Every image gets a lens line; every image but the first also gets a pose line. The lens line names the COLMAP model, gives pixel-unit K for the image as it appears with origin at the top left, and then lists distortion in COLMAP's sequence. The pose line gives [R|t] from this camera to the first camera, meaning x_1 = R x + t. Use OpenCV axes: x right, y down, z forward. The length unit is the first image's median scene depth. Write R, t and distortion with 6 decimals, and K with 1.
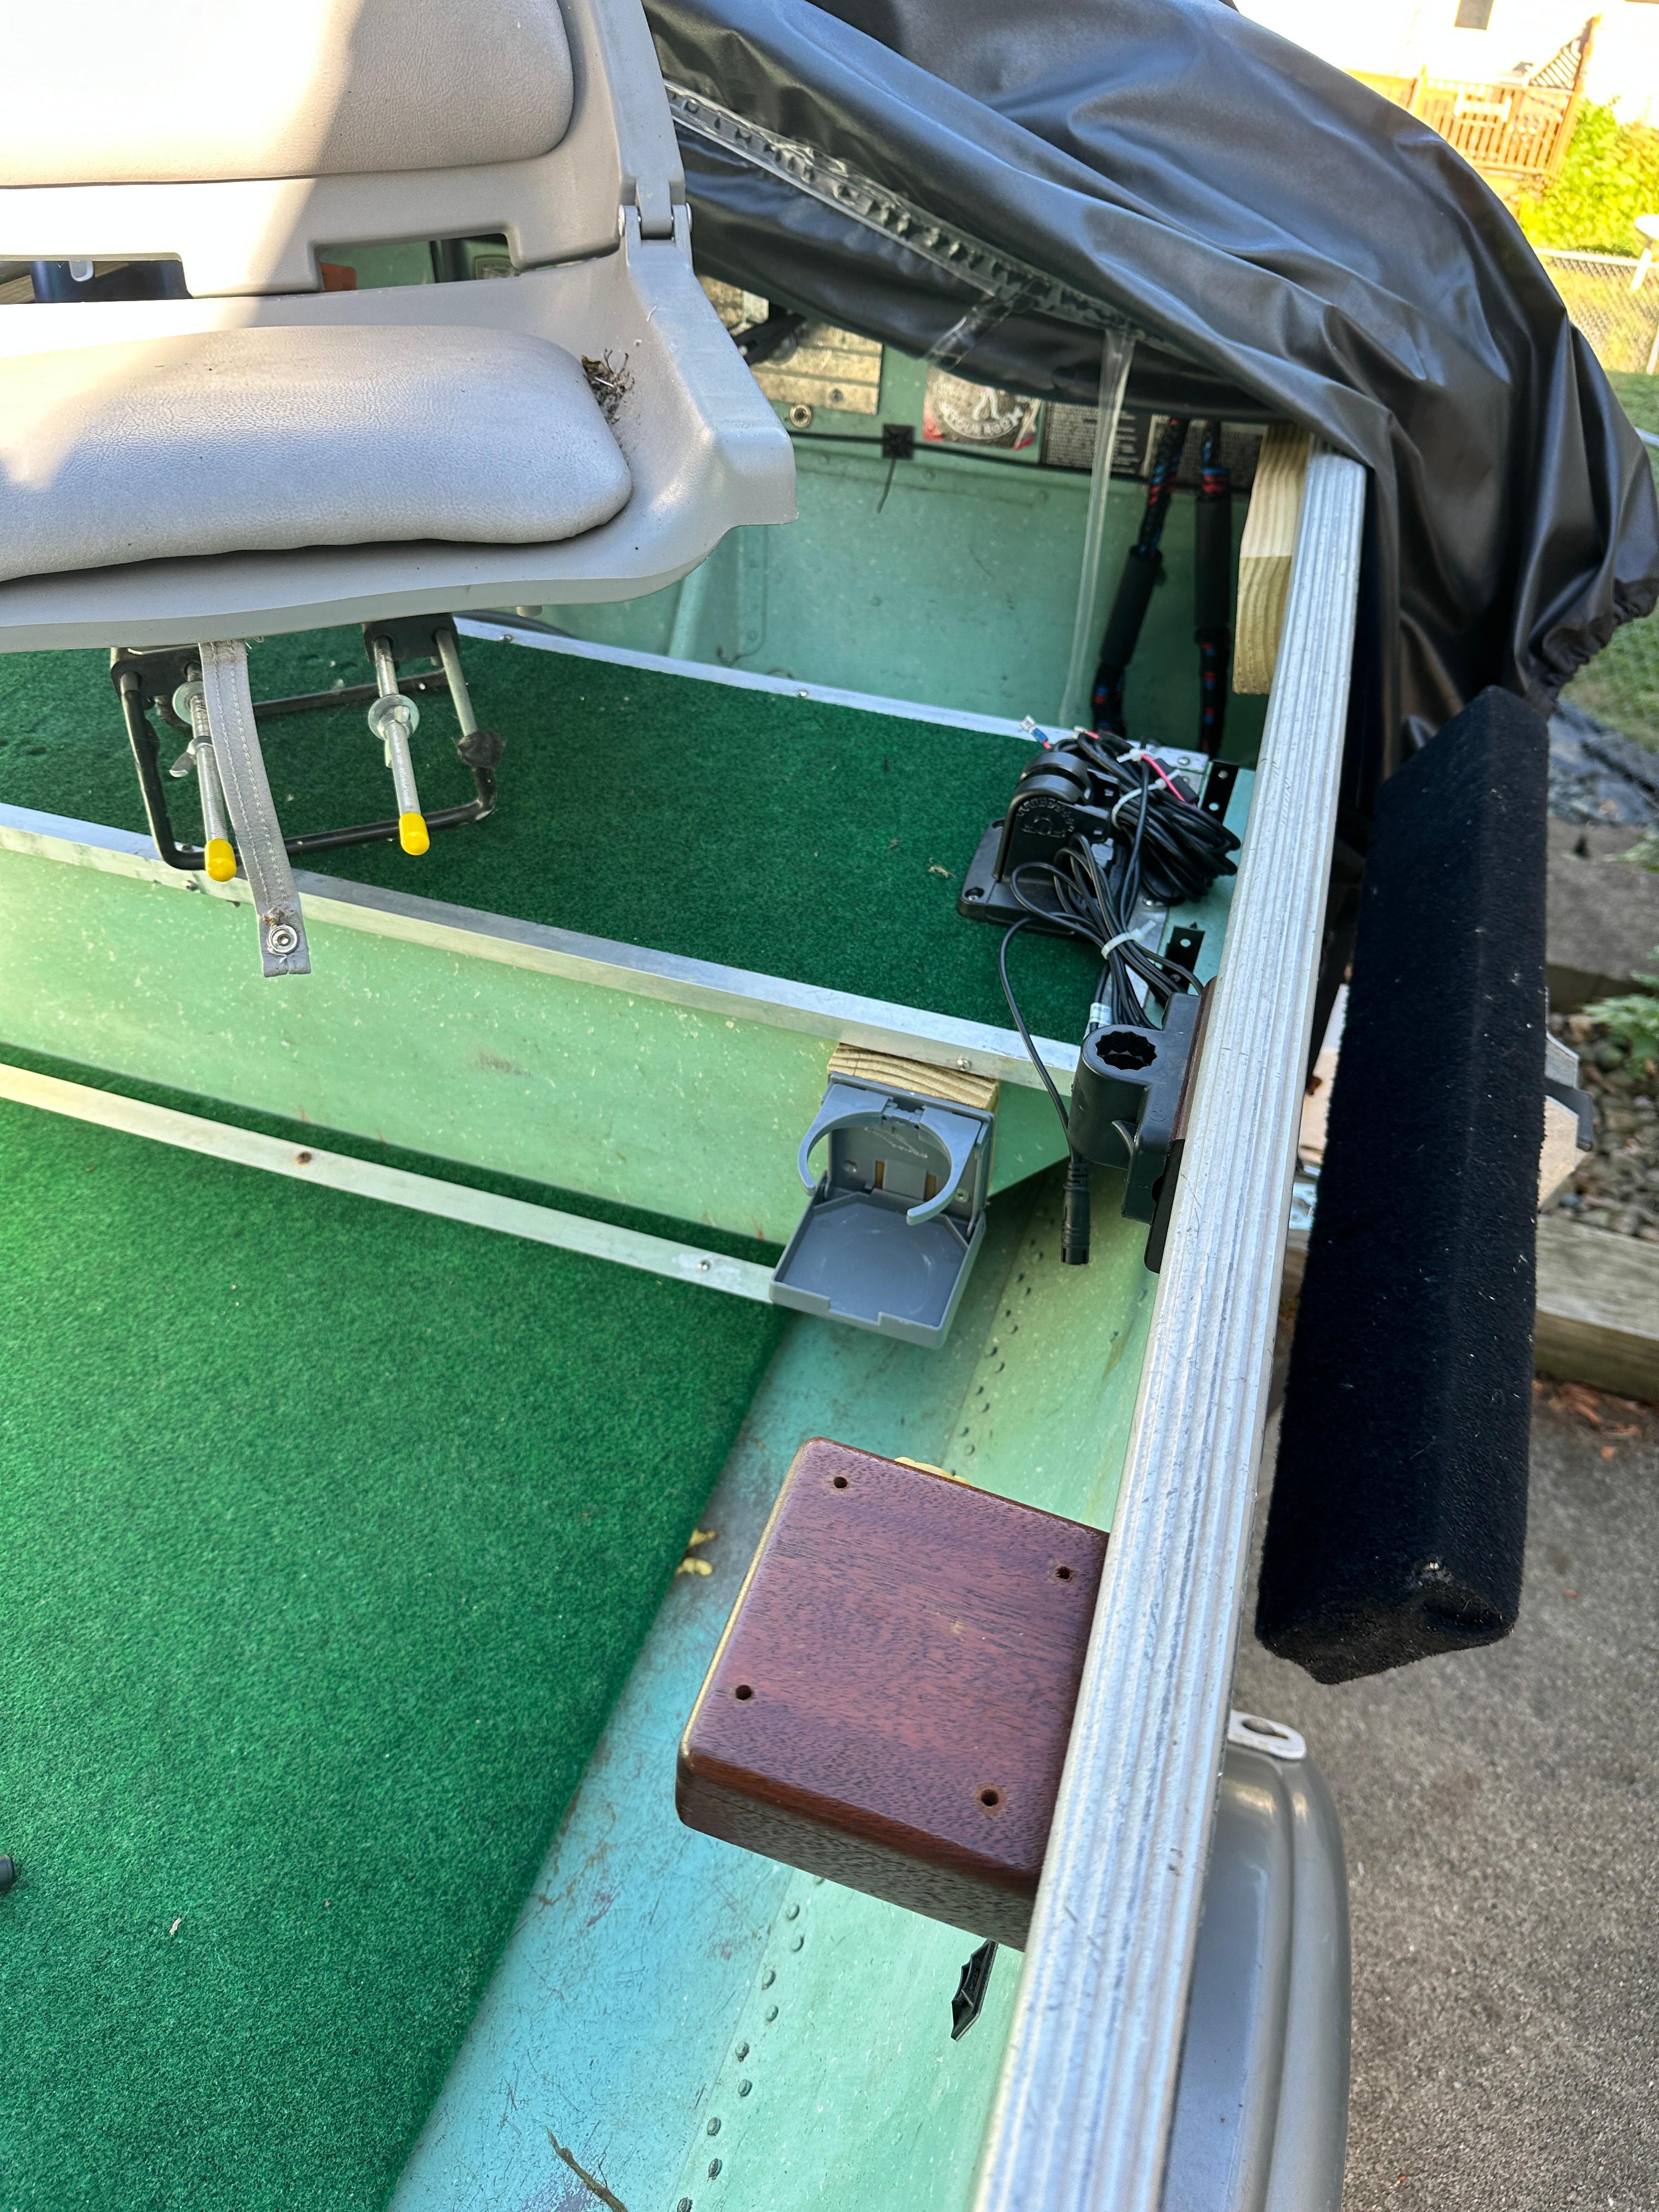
lens RADIAL K [[1517.5, 0, 843.3], [0, 1517.5, 1106.6], [0, 0, 1]] dist [-0.008510, -0.003846]
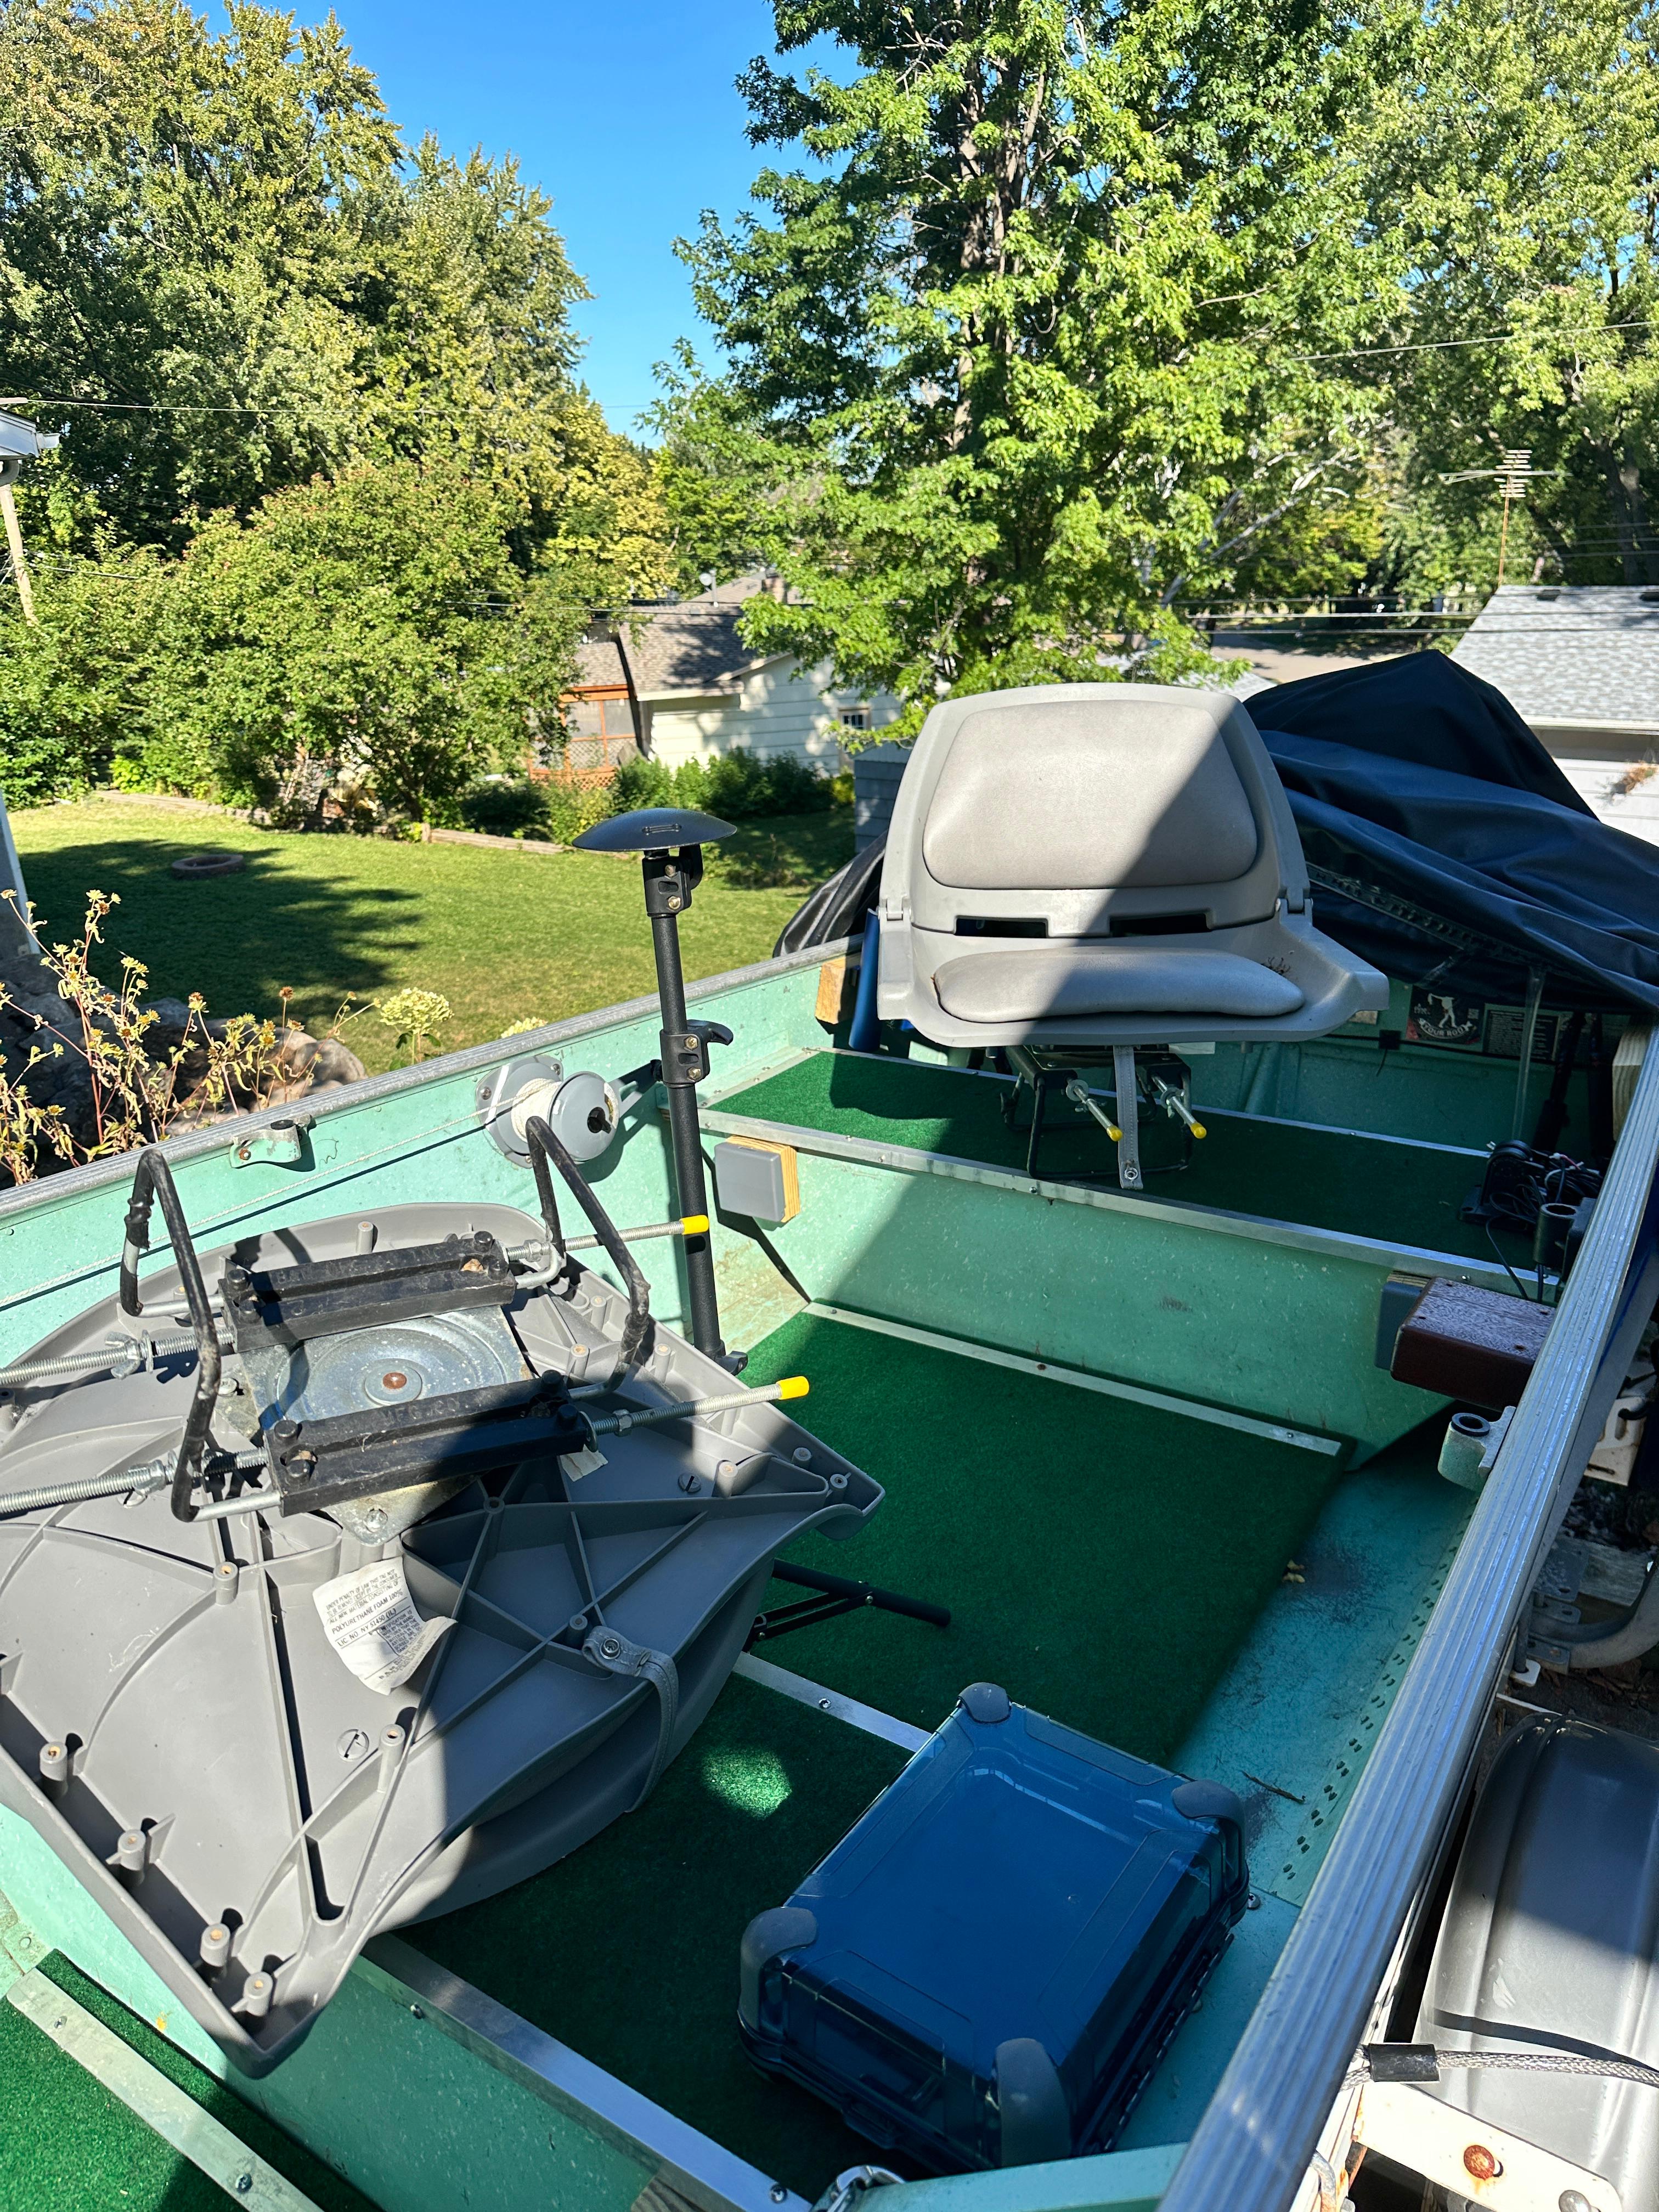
lens RADIAL K [[1517.5, 0, 824.2], [0, 1517.5, 1113.8], [0, 0, 1]] dist [-0.008510, -0.003846]
pose [[0.963988, 0.047521, -0.261667, -0.177232], [-0.154135, 0.901638, -0.404092, 0.572962], [0.216726, 0.429872, 0.876493, -0.786679]]
